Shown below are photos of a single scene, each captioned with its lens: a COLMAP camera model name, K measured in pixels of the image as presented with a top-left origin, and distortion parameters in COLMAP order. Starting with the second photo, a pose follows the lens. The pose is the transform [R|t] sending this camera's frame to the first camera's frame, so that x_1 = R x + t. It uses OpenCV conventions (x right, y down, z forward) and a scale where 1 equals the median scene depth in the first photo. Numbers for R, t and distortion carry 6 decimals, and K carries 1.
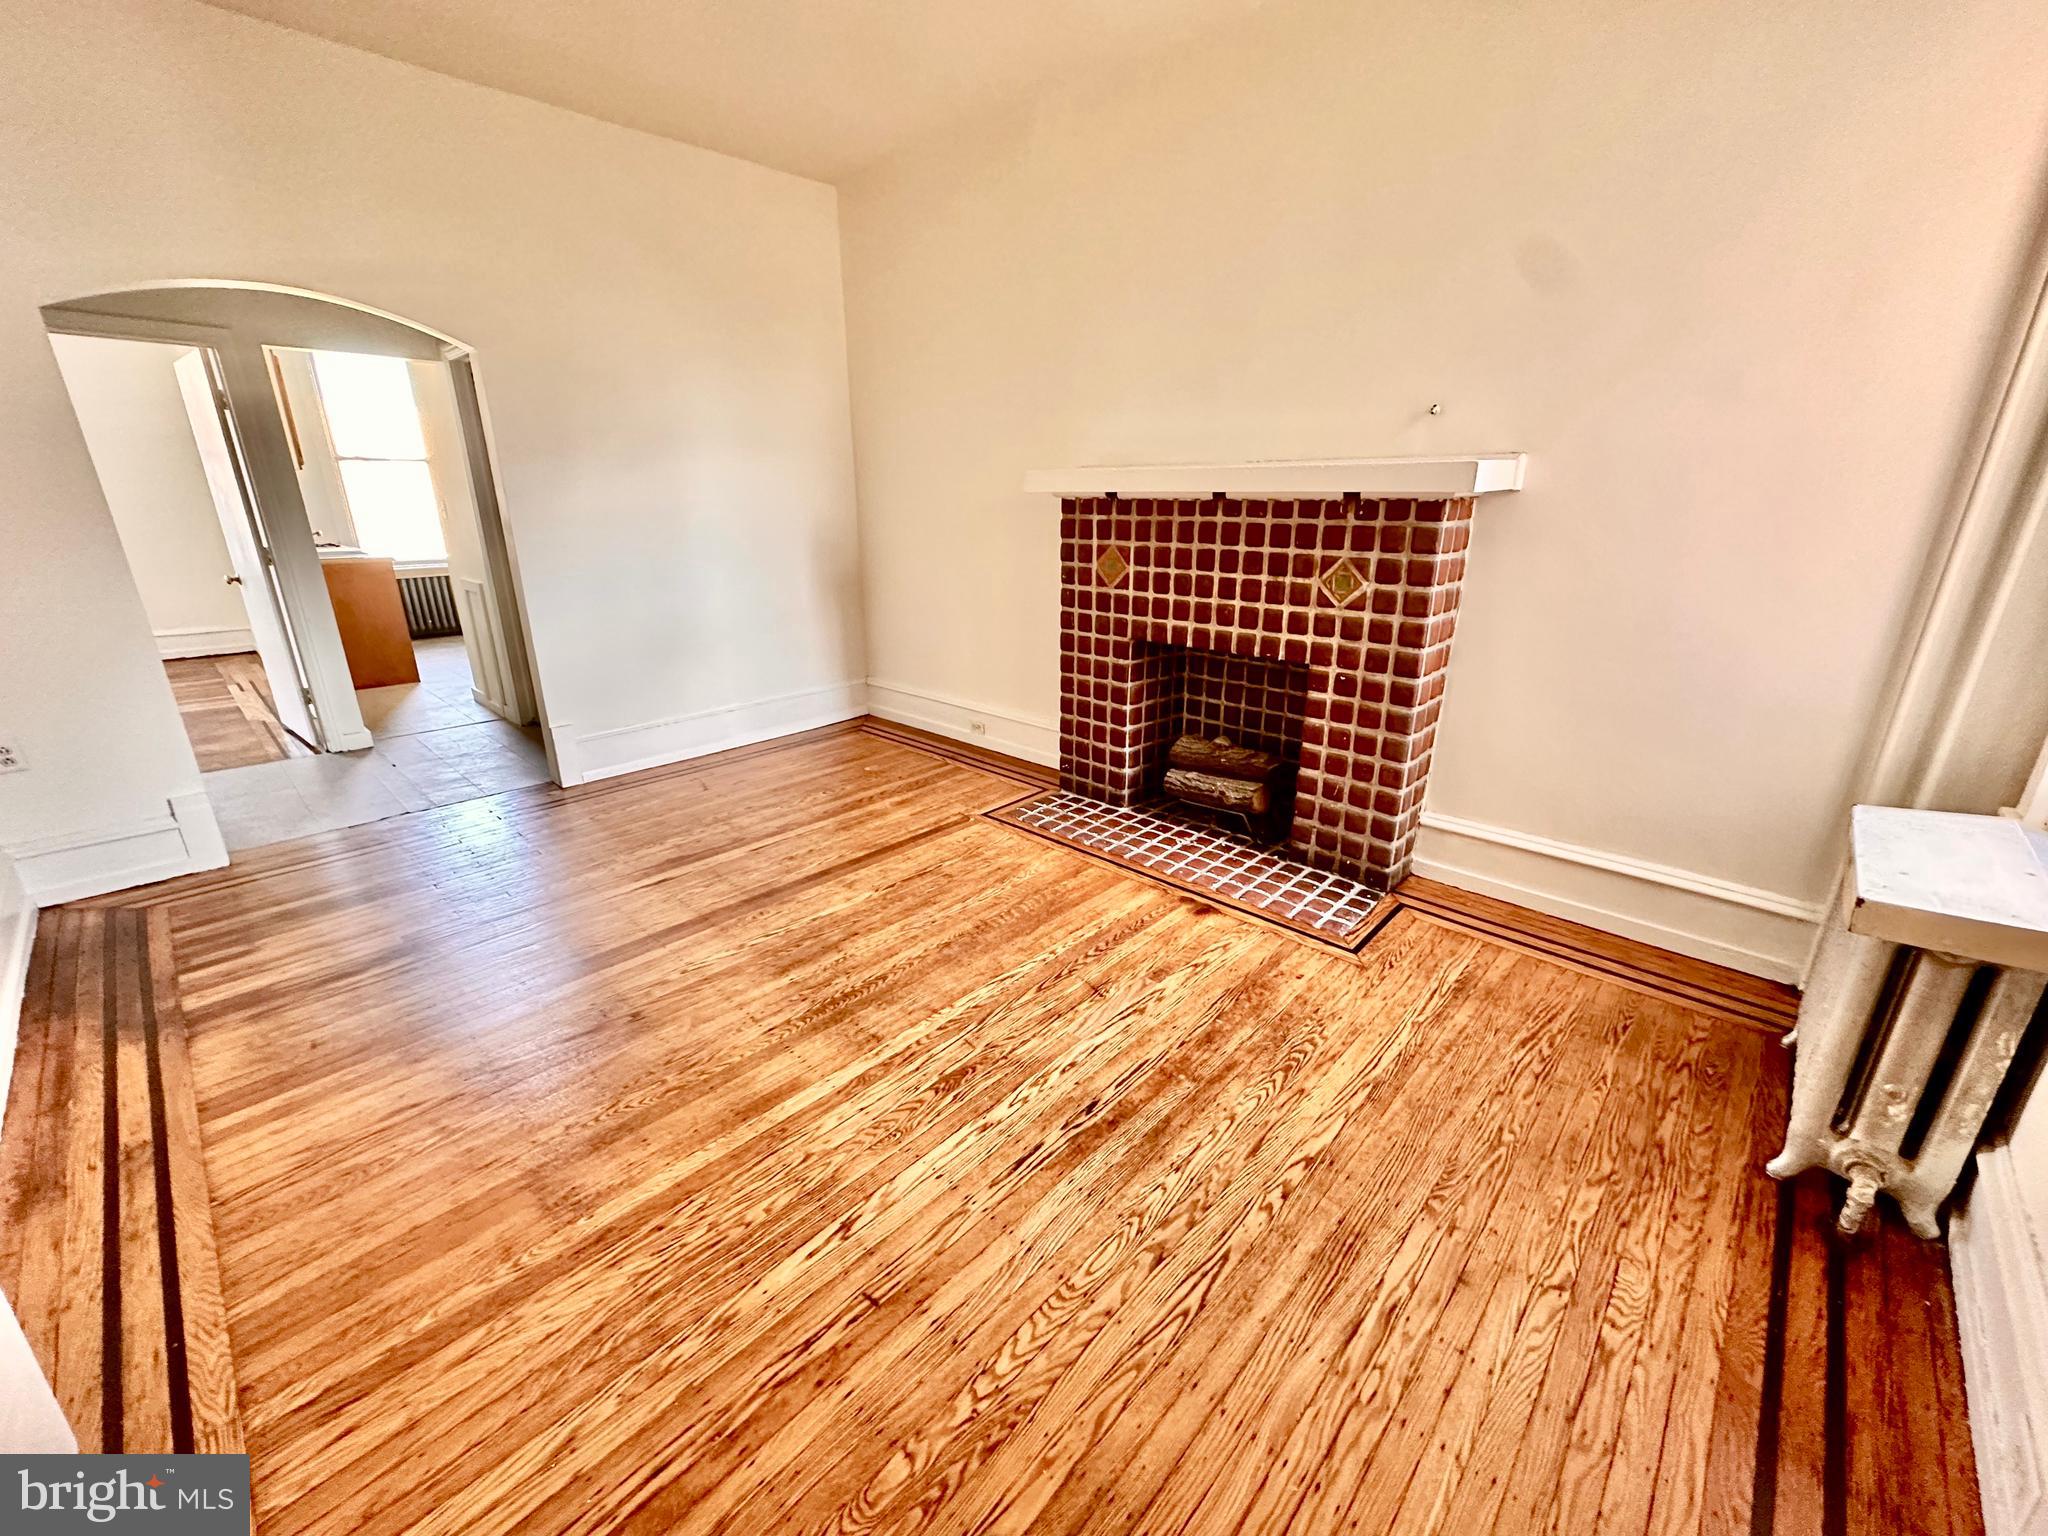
lens RADIAL K [[819.2, 0, 1016.7], [0, 819.2, 760.1], [0, 0, 1]] dist [0.007989, -0.000006]
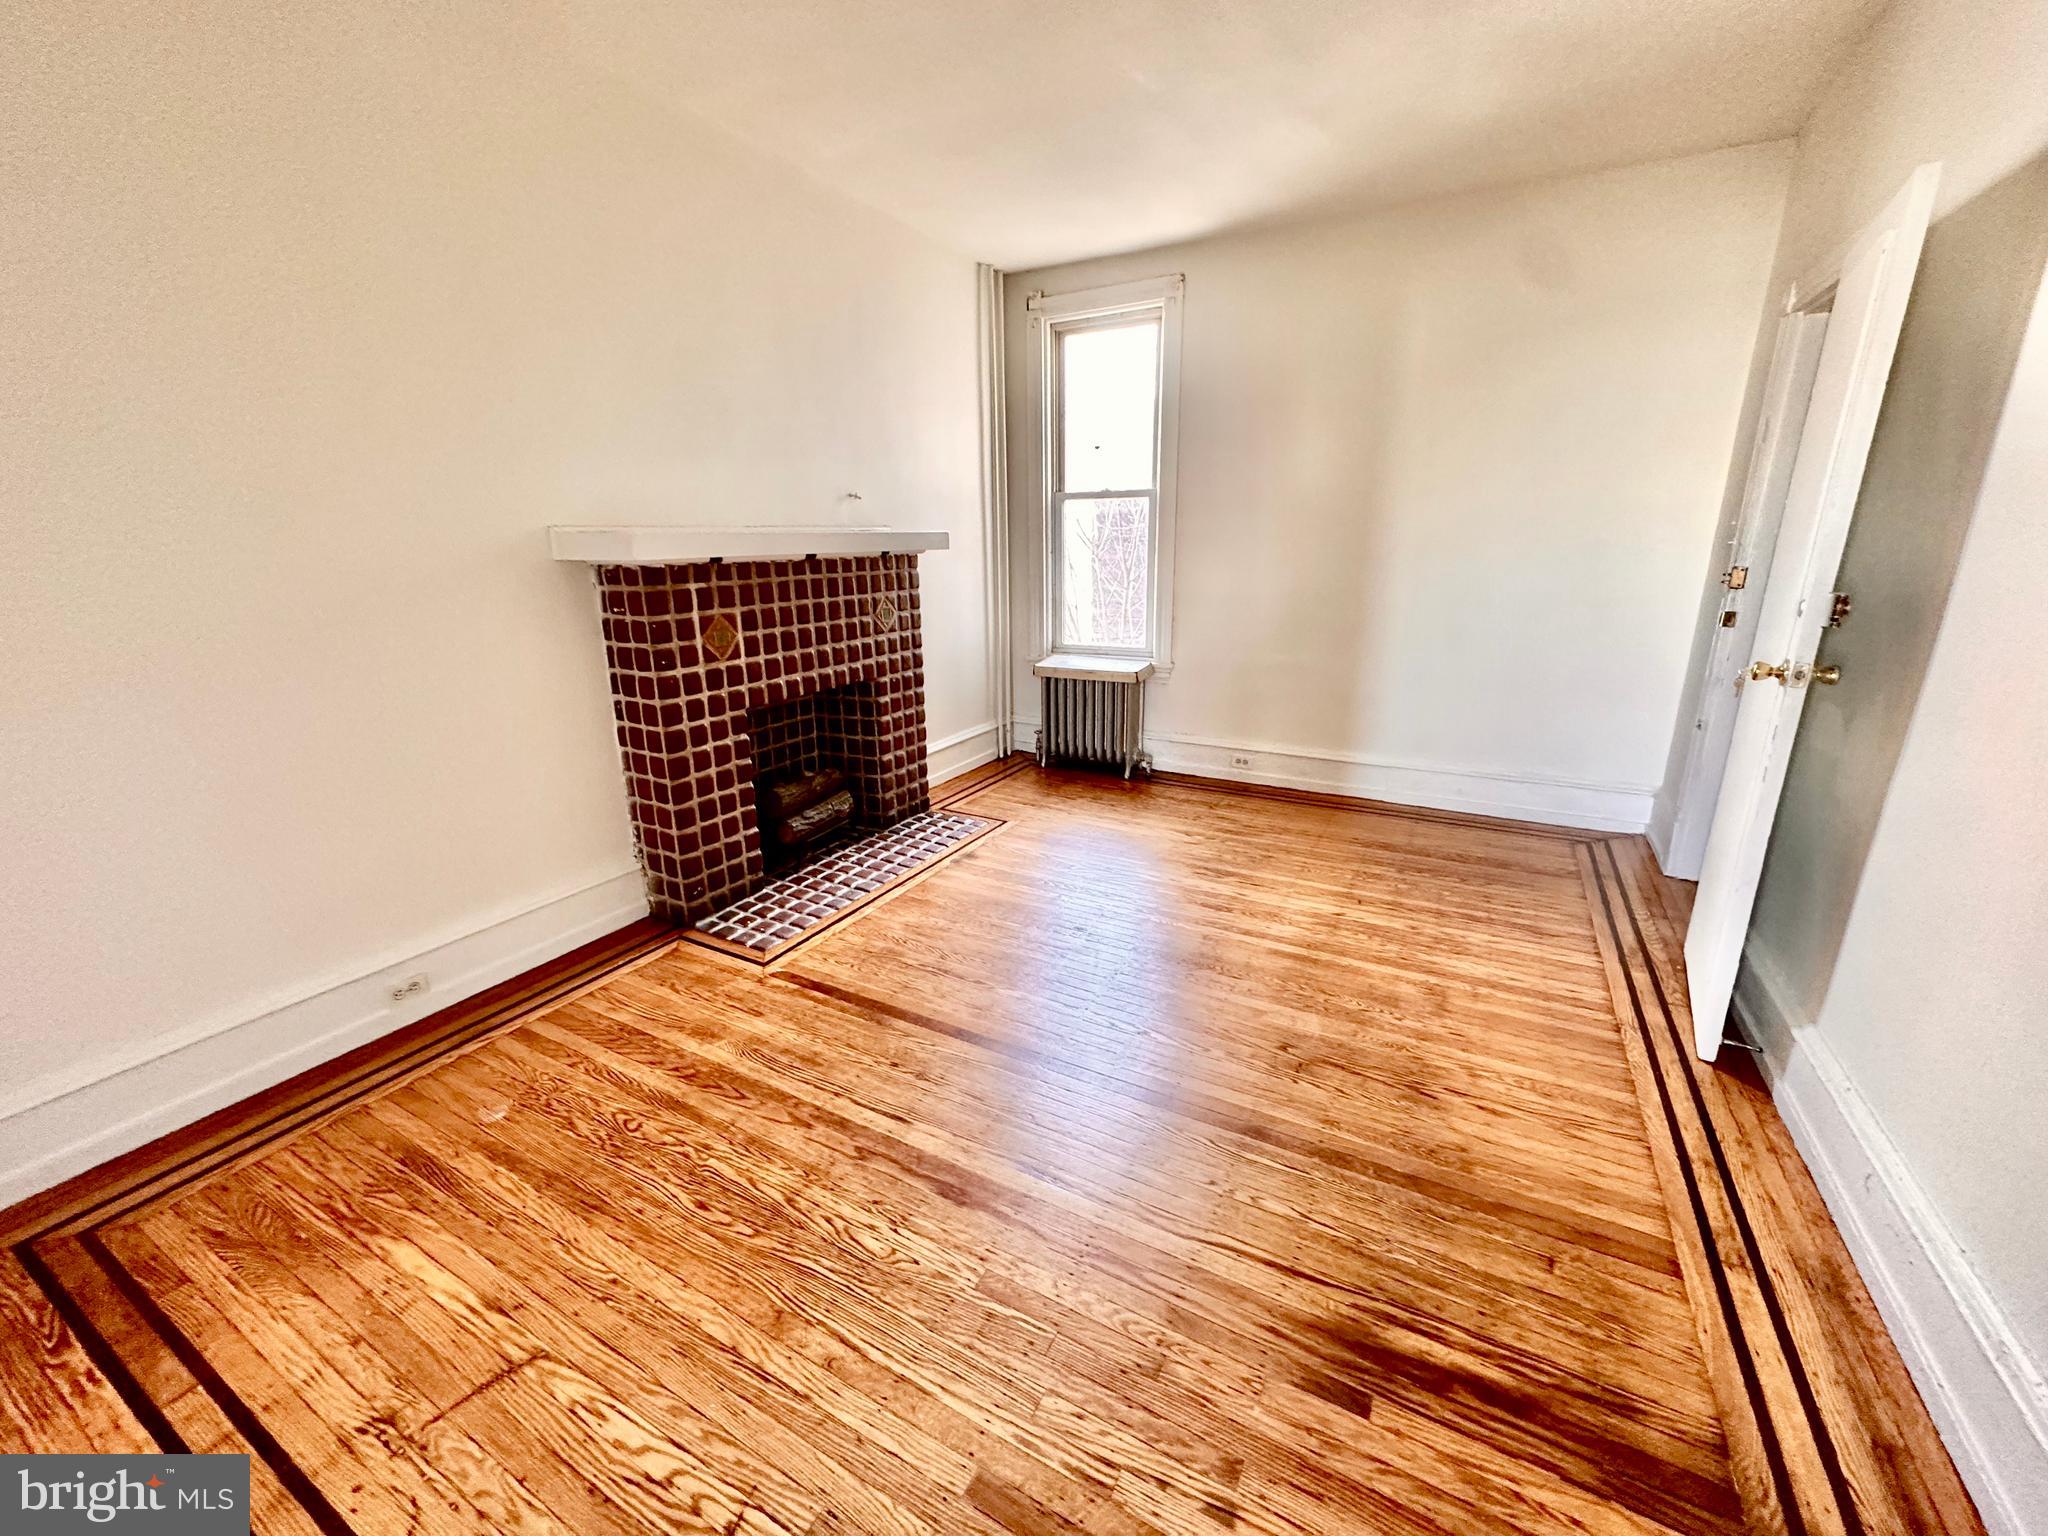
lens RADIAL K [[819.2, 0, 1018.5], [0, 819.2, 769.3], [0, 0, 1]] dist [0.007989, -0.000006]
pose [[-0.250666, -0.260262, 0.932432, -0.900561], [0.312347, 0.889928, 0.332367, -0.326430], [-0.916300, 0.374556, -0.141782, 0.945777]]
